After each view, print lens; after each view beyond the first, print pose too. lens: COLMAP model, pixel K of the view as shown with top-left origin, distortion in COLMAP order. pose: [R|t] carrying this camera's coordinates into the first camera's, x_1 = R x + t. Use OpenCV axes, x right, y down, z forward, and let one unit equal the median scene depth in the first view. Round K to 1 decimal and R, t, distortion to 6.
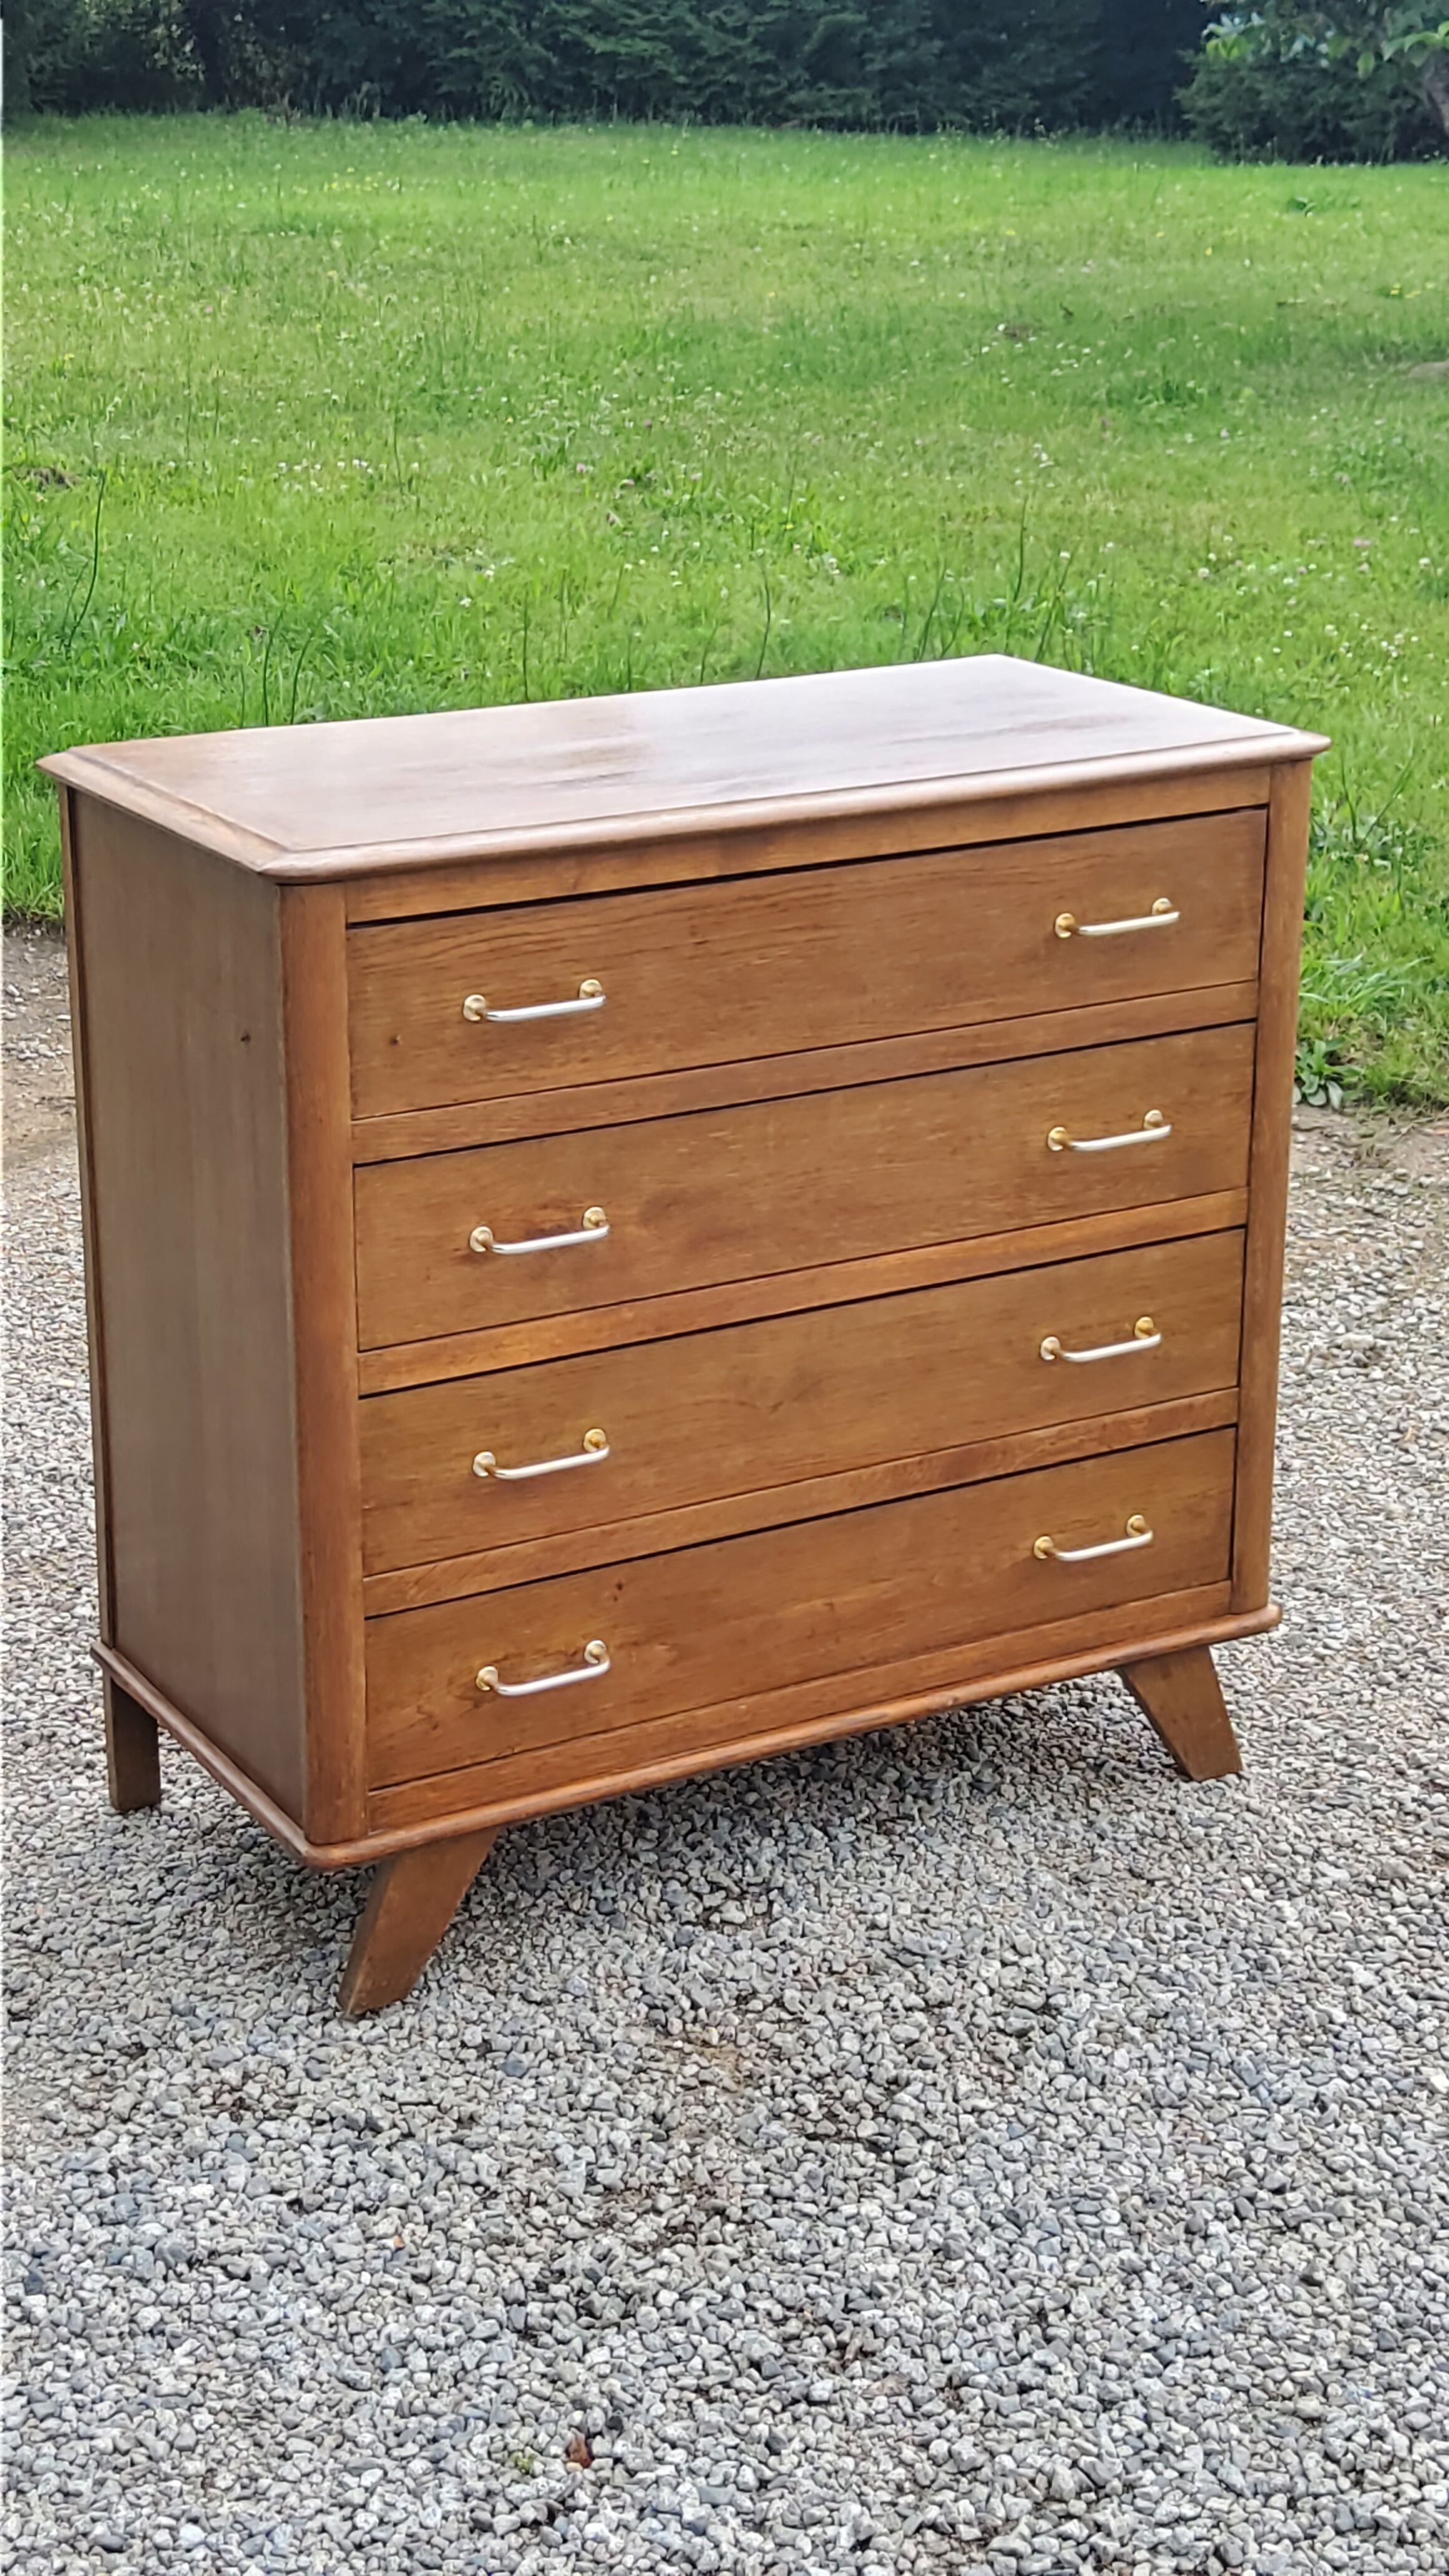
lens RADIAL K [[3811.3, 0, 730.6], [0, 3811.3, 1266.3], [0, 0, 1]] dist [0.191012, -0.544981]
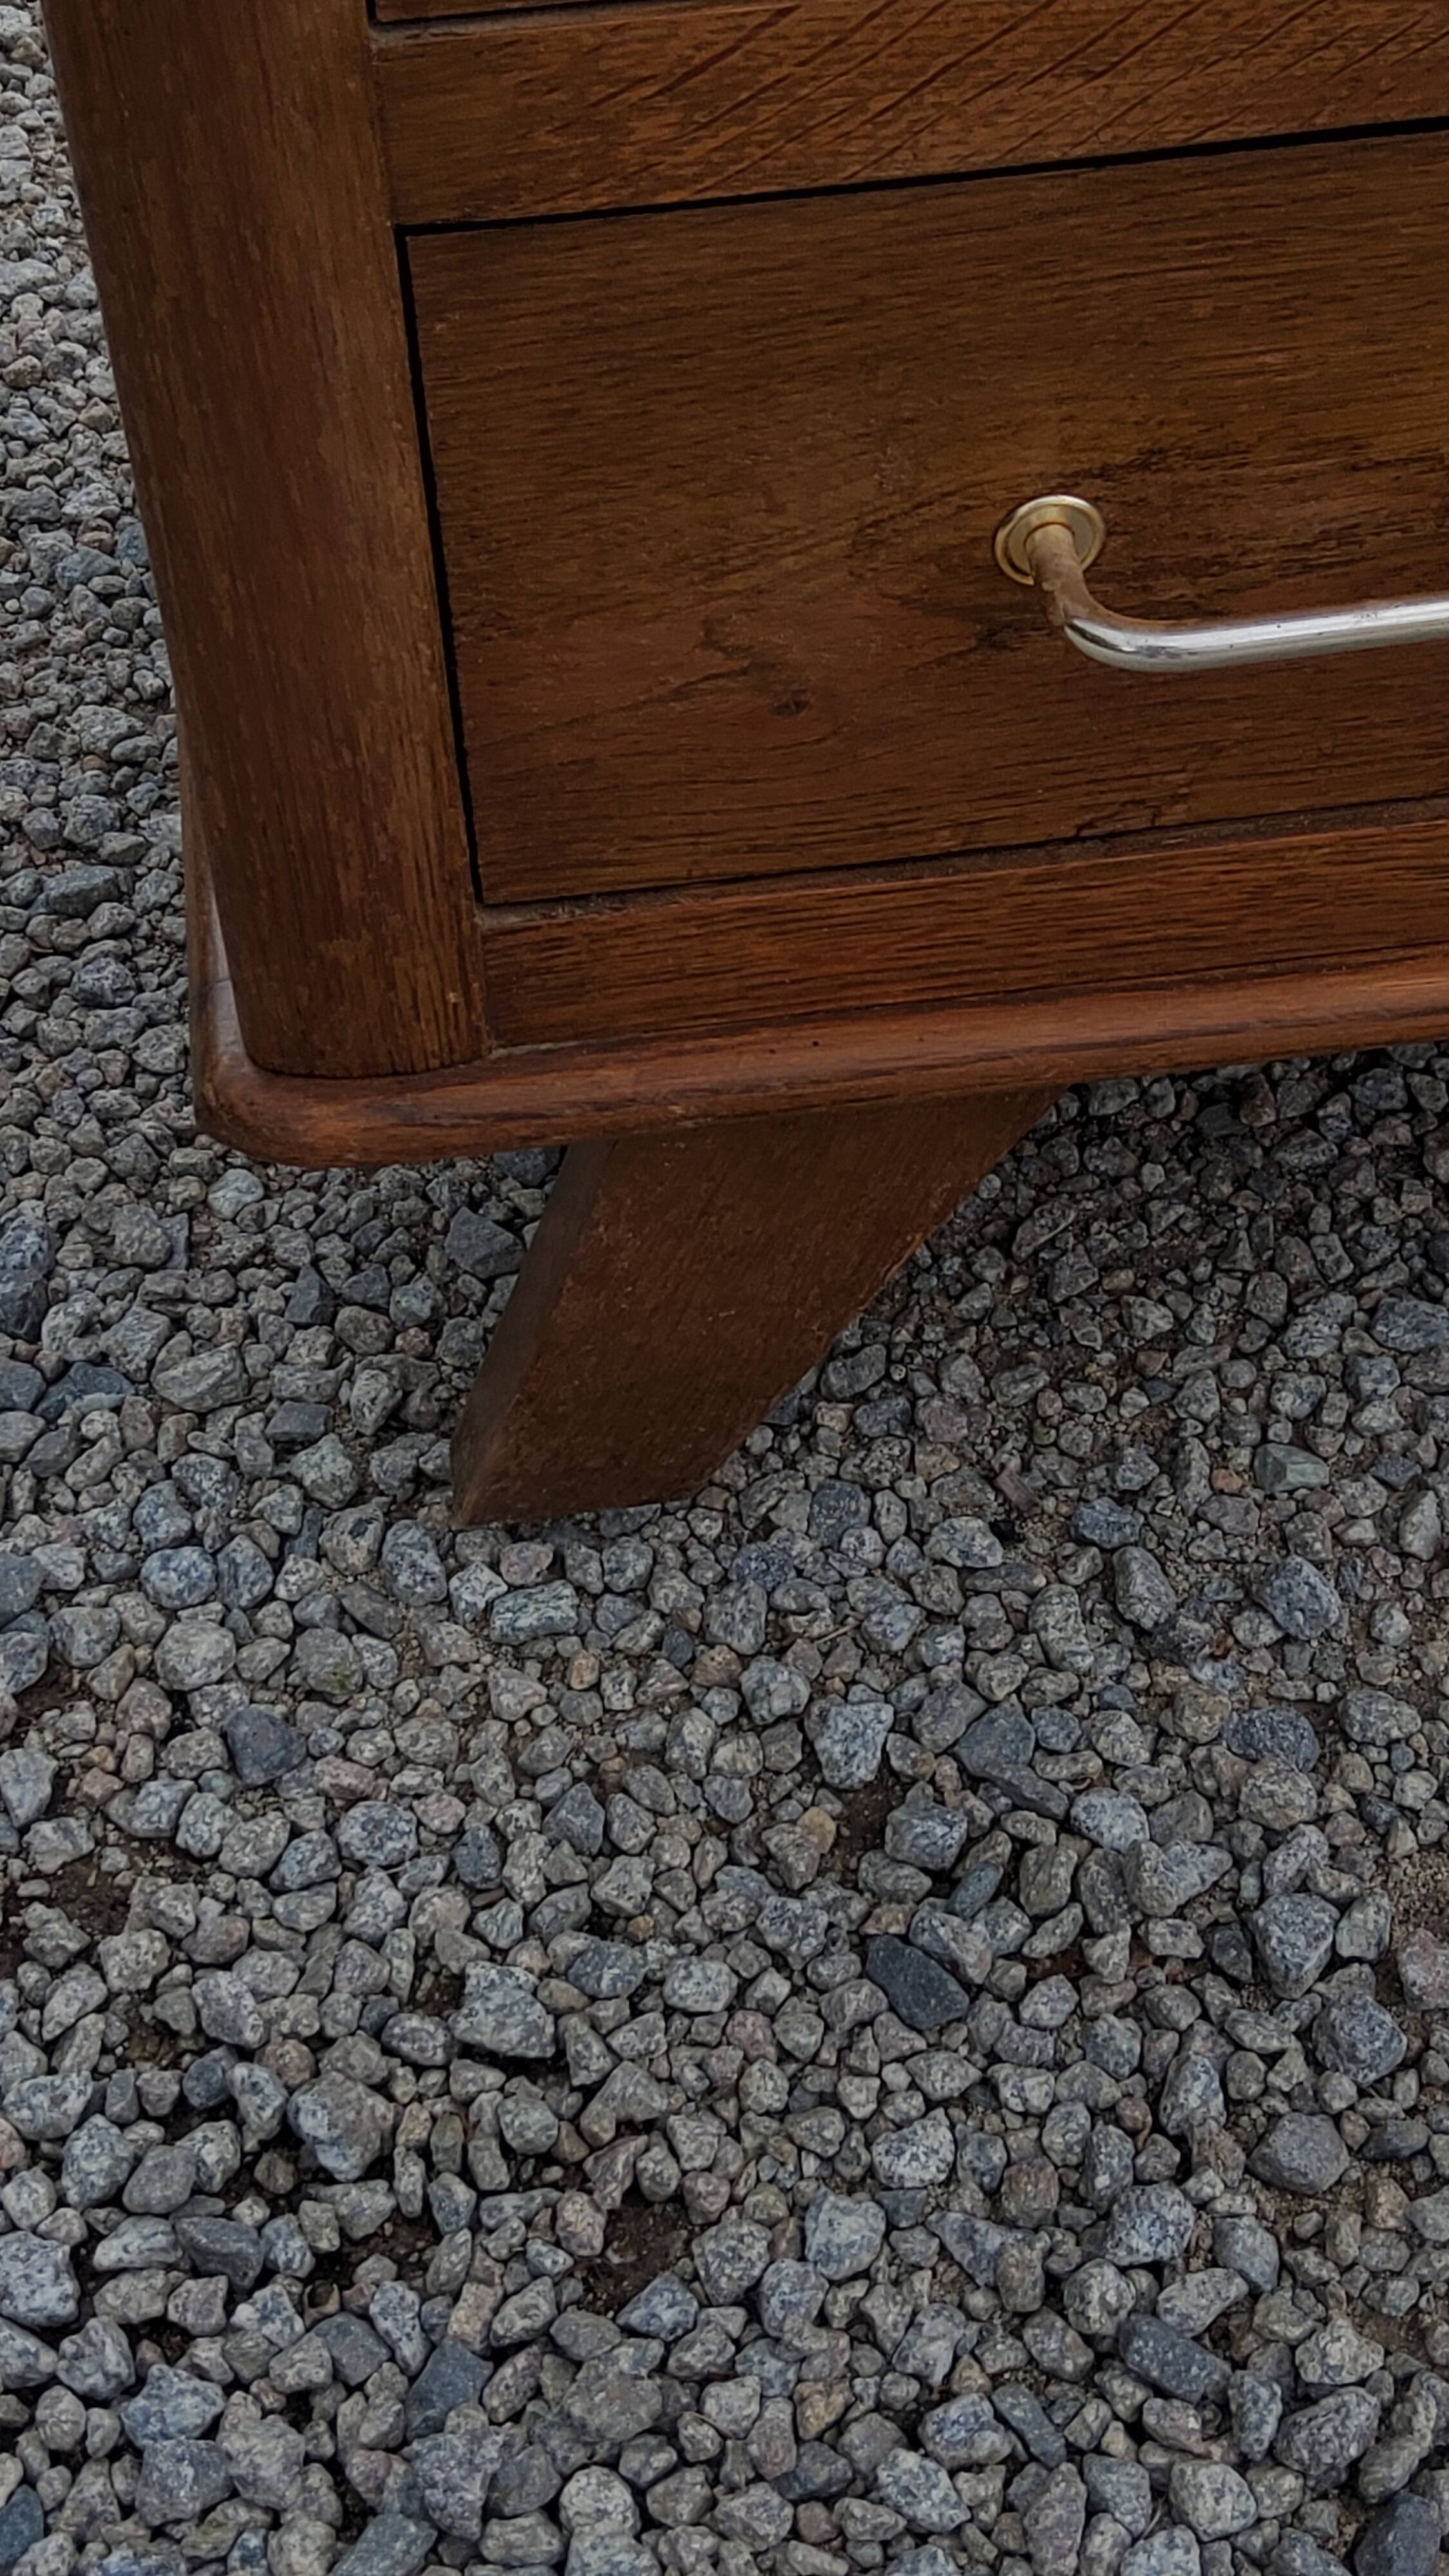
lens RADIAL K [[3815.9, 0, 787.5], [0, 3815.9, 1230.7], [0, 0, 1]] dist [0.183876, -0.550869]
pose [[0.923986, 0.270275, -0.270557, -0.007713], [-0.095533, 0.848173, 0.521033, 0.029165], [0.370301, -0.455581, 0.809520, 0.817488]]
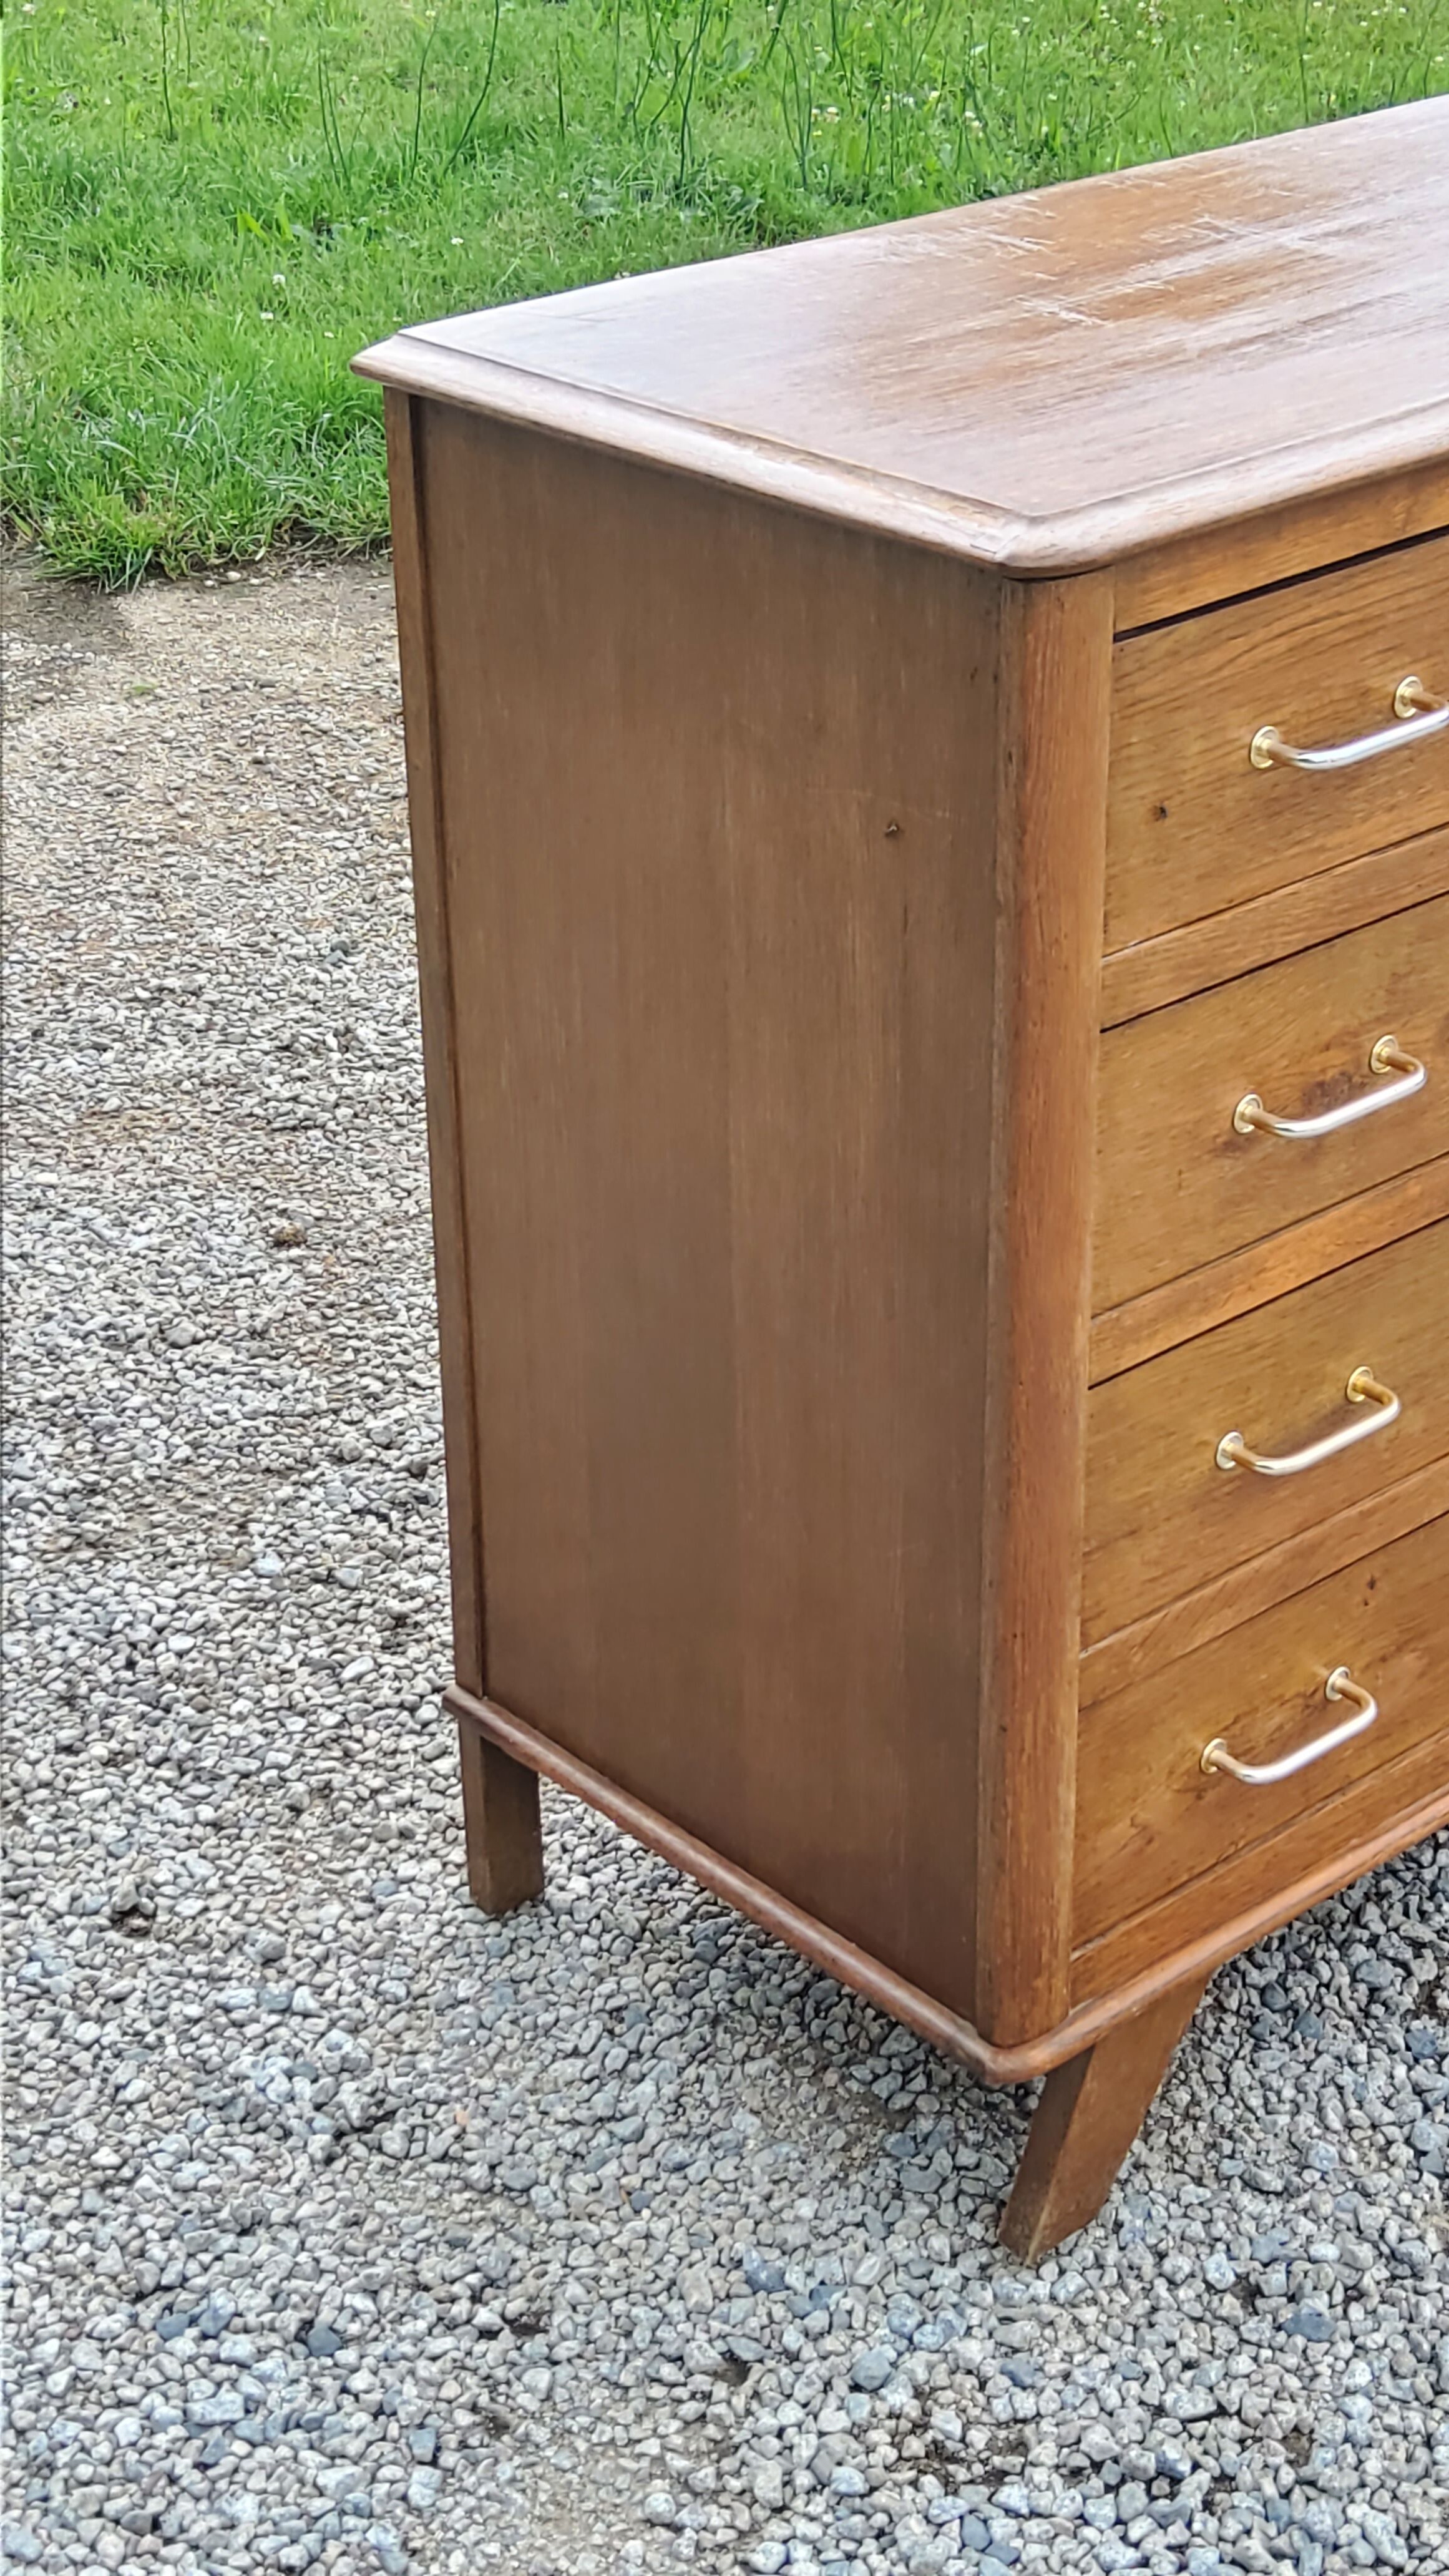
lens RADIAL K [[3811.3, 0, 730.6], [0, 3811.3, 1266.3], [0, 0, 1]] dist [0.191012, -0.544981]
pose [[0.980910, -0.106509, 0.162698, -0.247393], [0.080351, 0.983897, 0.159660, -0.087096], [-0.177083, -0.143539, 0.973672, 0.399528]]
